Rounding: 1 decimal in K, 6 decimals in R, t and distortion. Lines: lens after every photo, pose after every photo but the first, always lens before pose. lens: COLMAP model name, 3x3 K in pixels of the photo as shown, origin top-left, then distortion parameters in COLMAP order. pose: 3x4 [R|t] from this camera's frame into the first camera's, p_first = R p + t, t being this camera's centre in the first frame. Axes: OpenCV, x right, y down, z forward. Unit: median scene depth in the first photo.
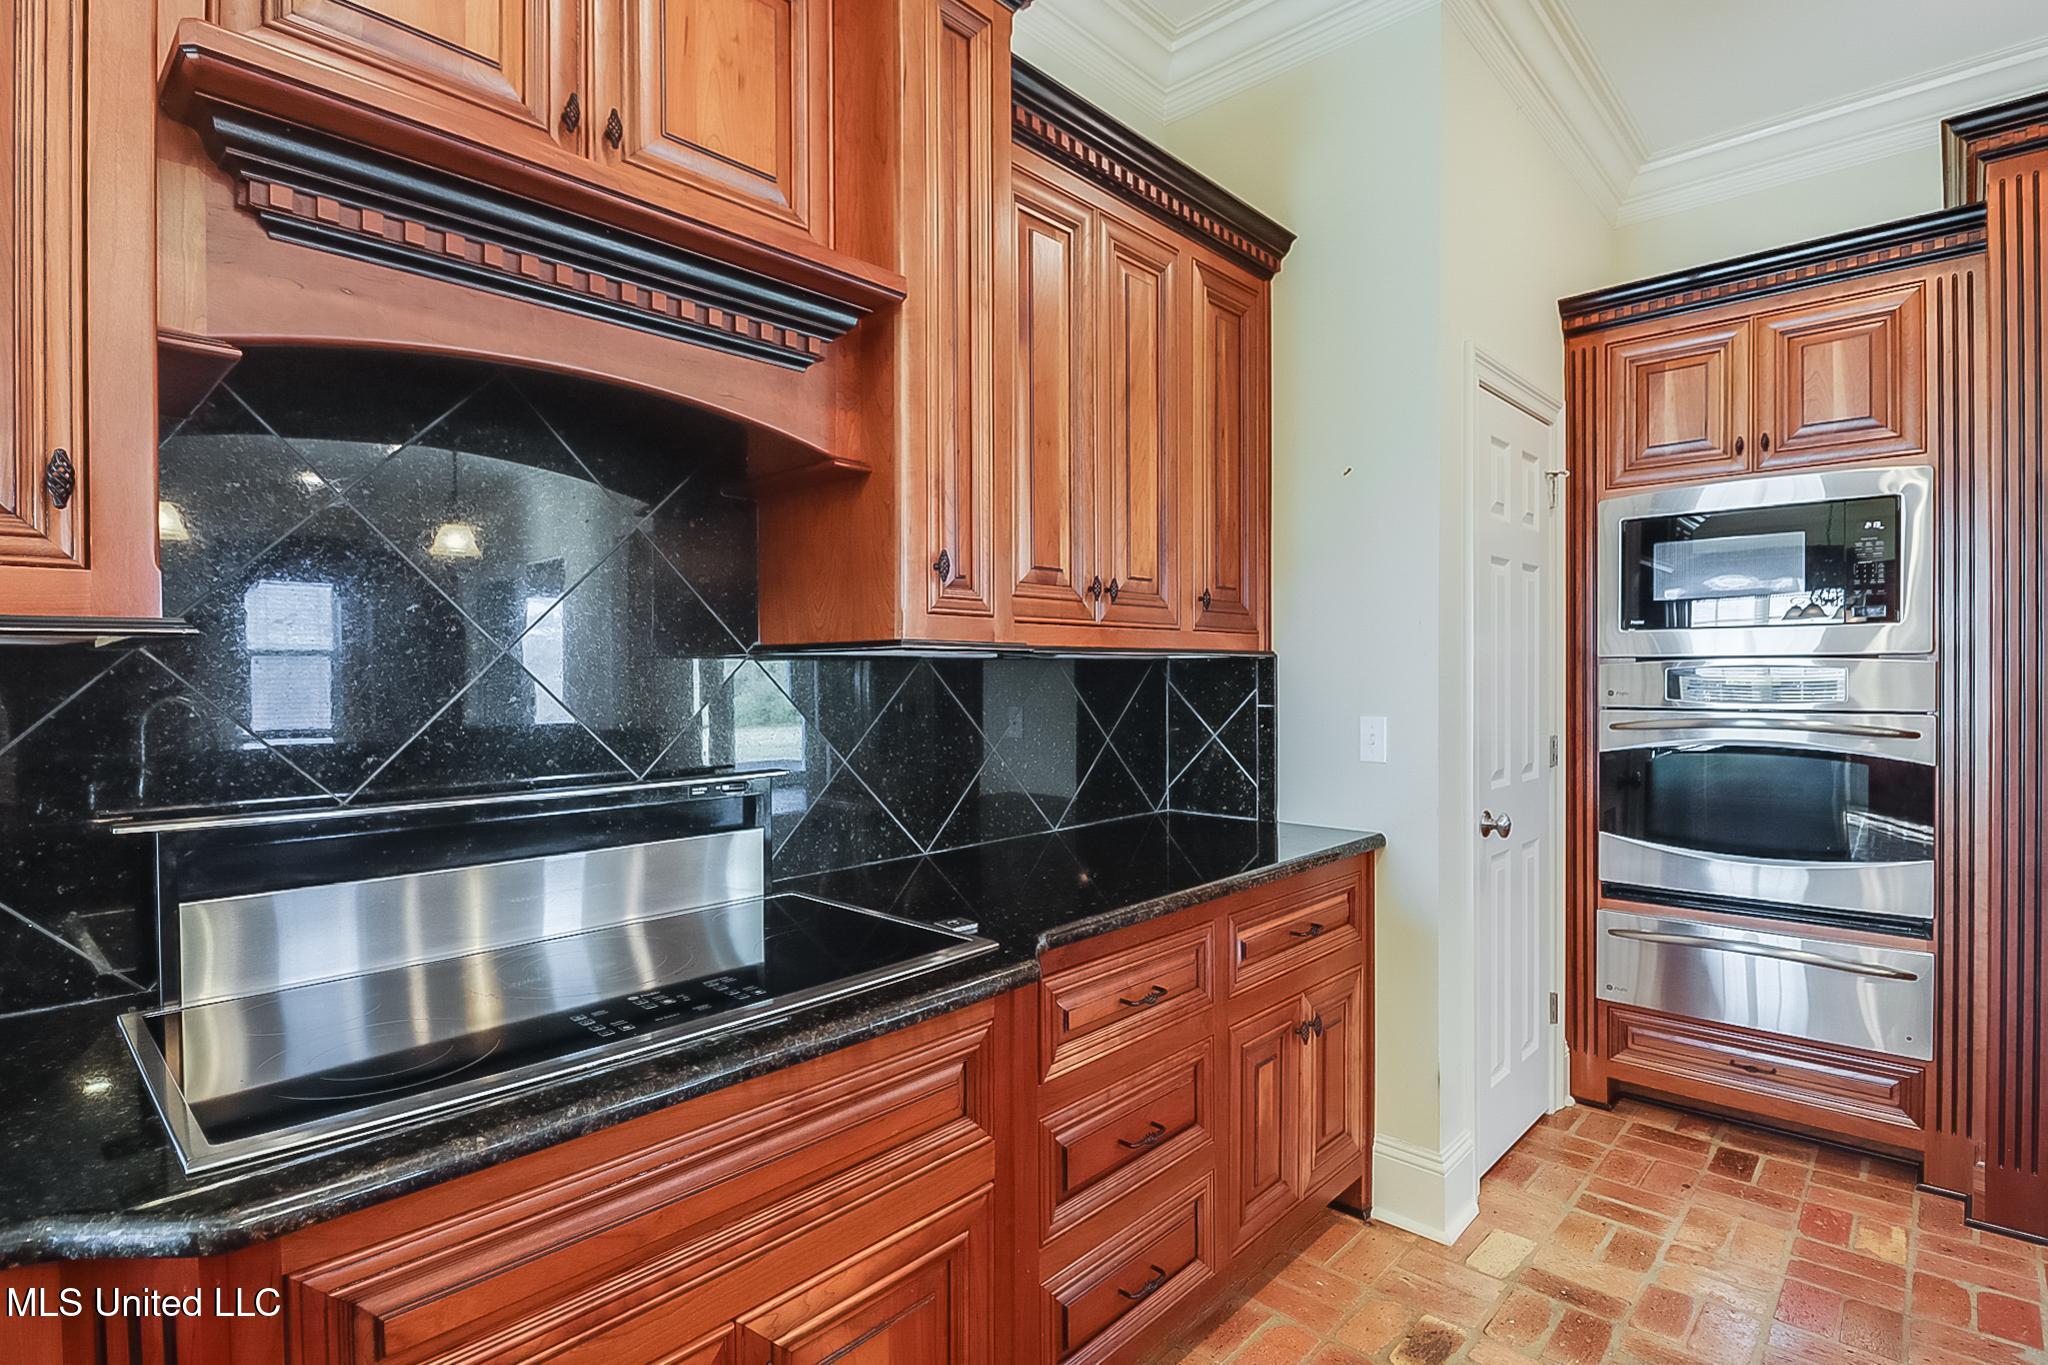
lens RADIAL K [[976.5, 0, 1017.4], [0, 976.5, 693.6], [0, 0, 1]] dist [-0.003749, -0.006322]
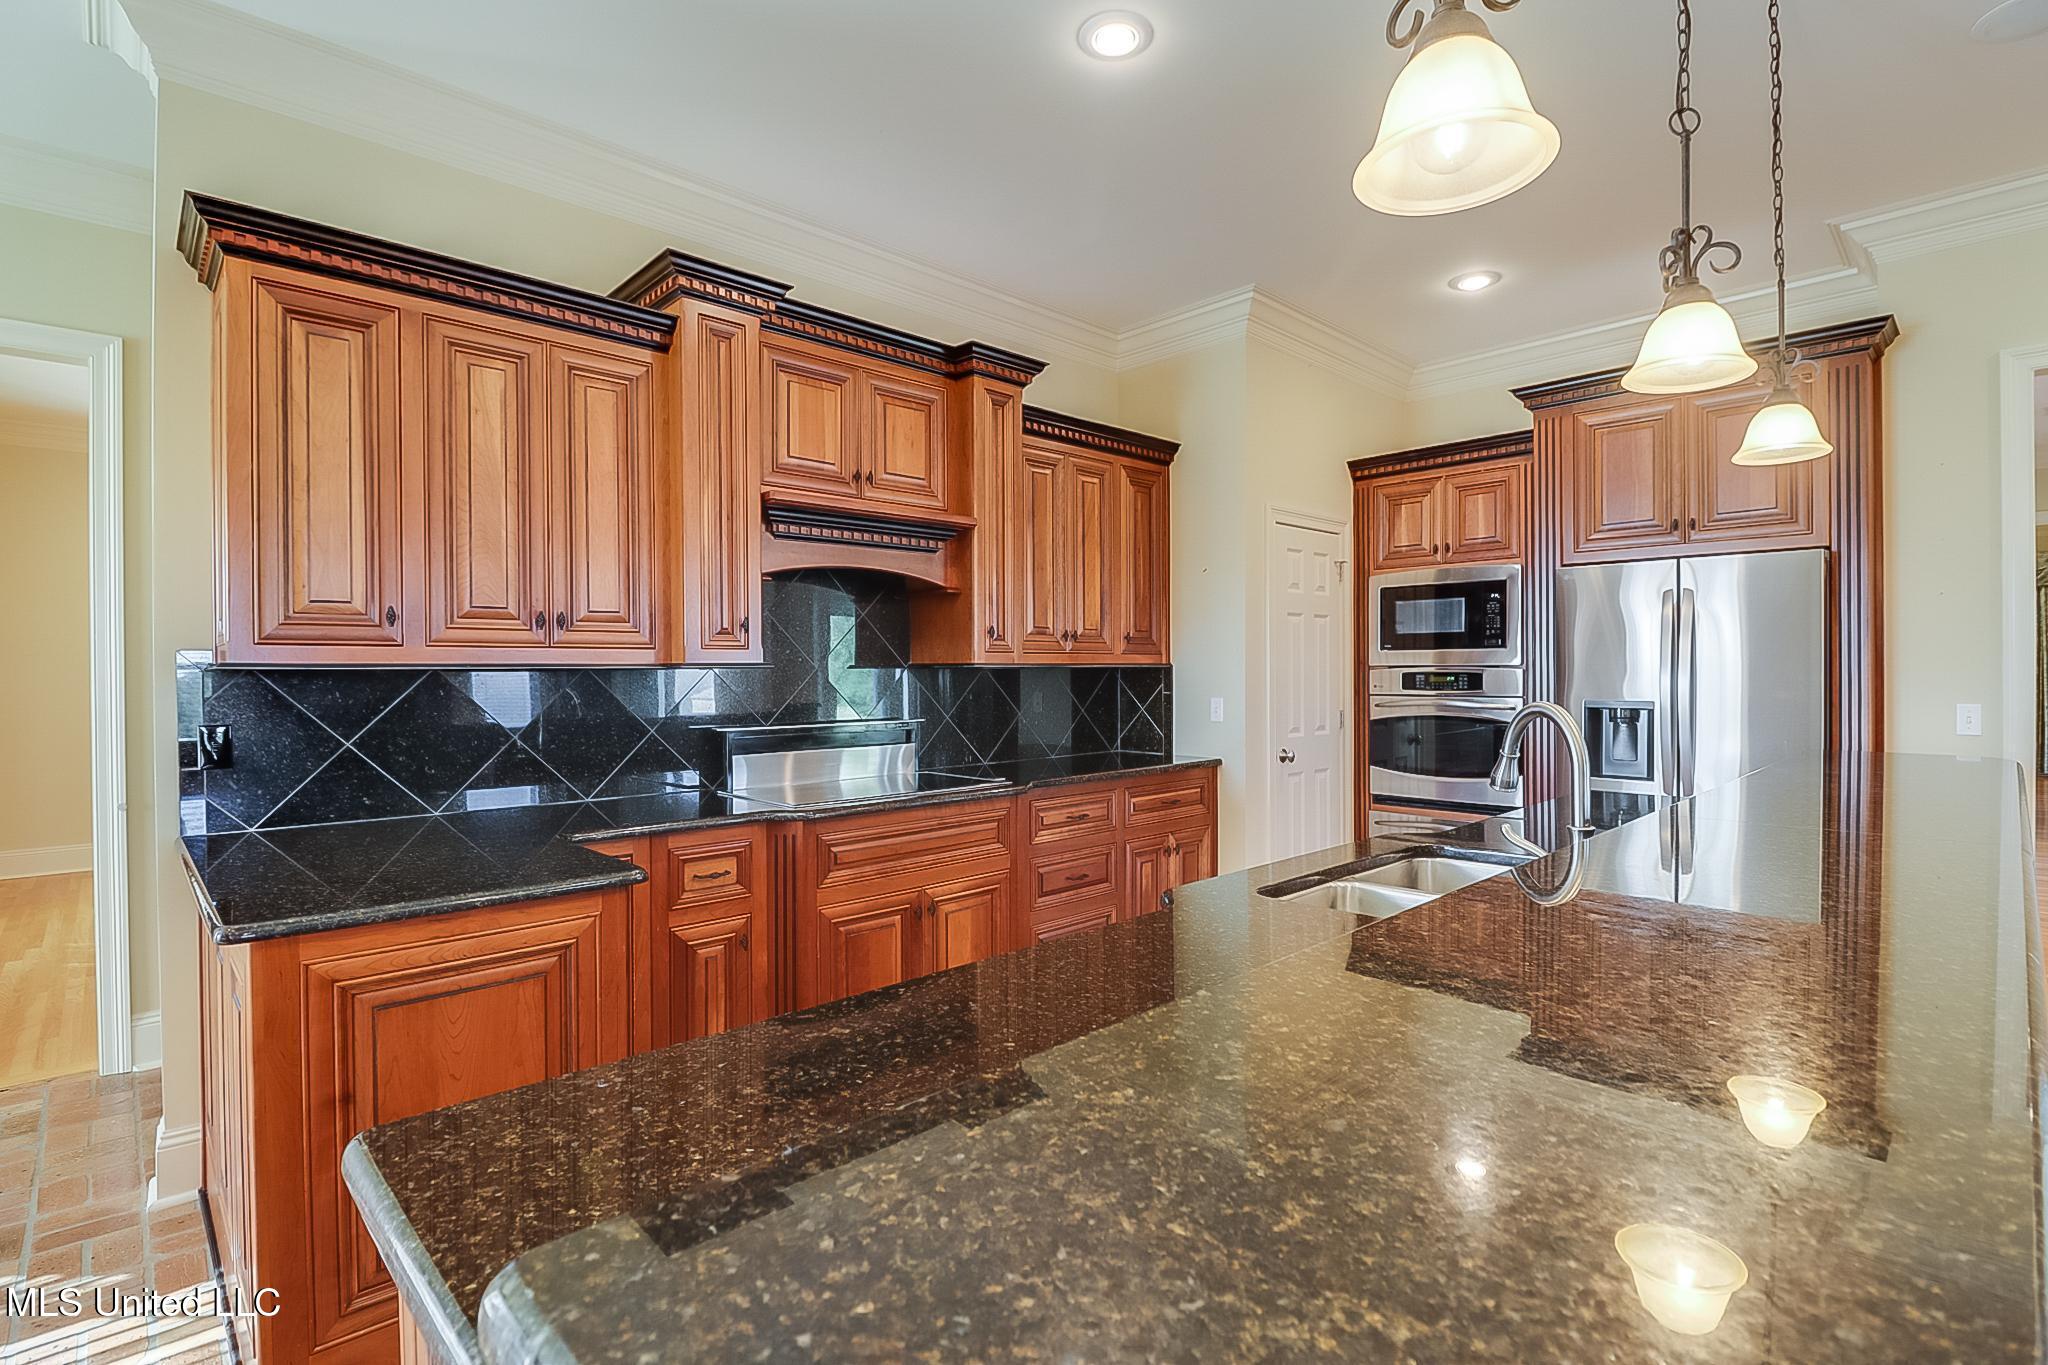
lens RADIAL K [[976.5, 0, 1032.0], [0, 976.5, 676.3], [0, 0, 1]] dist [-0.003749, -0.006322]
pose [[0.998721, -0.000424, -0.050553, 0.099312], [-0.000338, 0.999887, -0.015053, 0.009717], [0.050554, 0.015051, 0.998608, -0.960066]]
